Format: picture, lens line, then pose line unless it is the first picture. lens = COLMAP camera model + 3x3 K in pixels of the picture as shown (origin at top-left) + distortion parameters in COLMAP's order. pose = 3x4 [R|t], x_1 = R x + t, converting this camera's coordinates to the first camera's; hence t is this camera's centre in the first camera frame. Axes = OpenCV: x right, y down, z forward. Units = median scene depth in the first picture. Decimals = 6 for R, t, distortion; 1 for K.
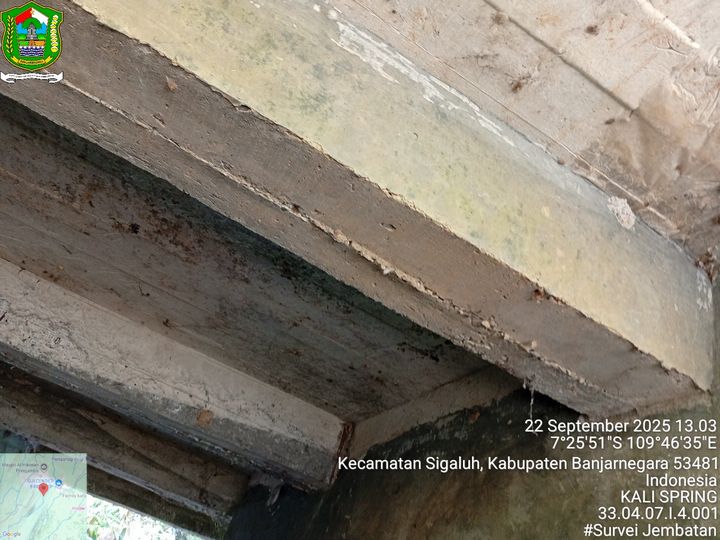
lens RADIAL K [[550.2, 0, 347.9], [0, 550.2, 272.5], [0, 0, 1]] dist [0.055033, -0.122060]
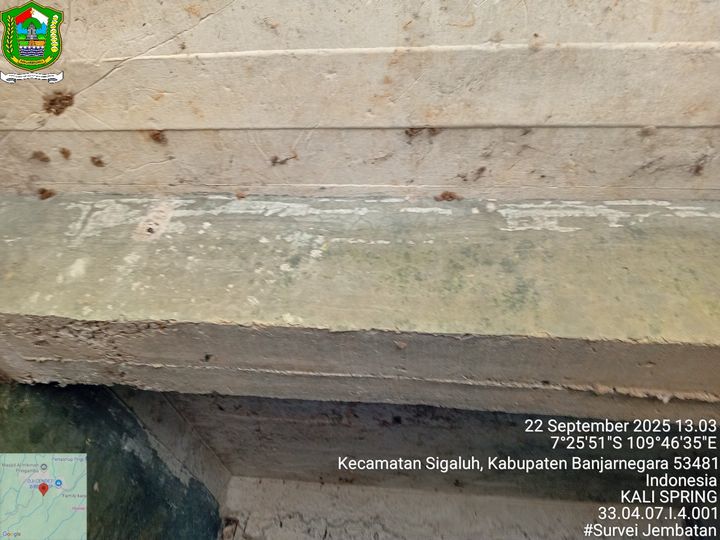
lens RADIAL K [[550.2, 0, 352.2], [0, 550.2, 276.6], [0, 0, 1]] dist [0.055033, -0.122060]
pose [[0.826430, -0.470553, -0.309182, 0.018640], [0.414938, 0.880179, -0.230461, -0.203972], [0.380579, 0.062169, 0.922656, -0.097331]]
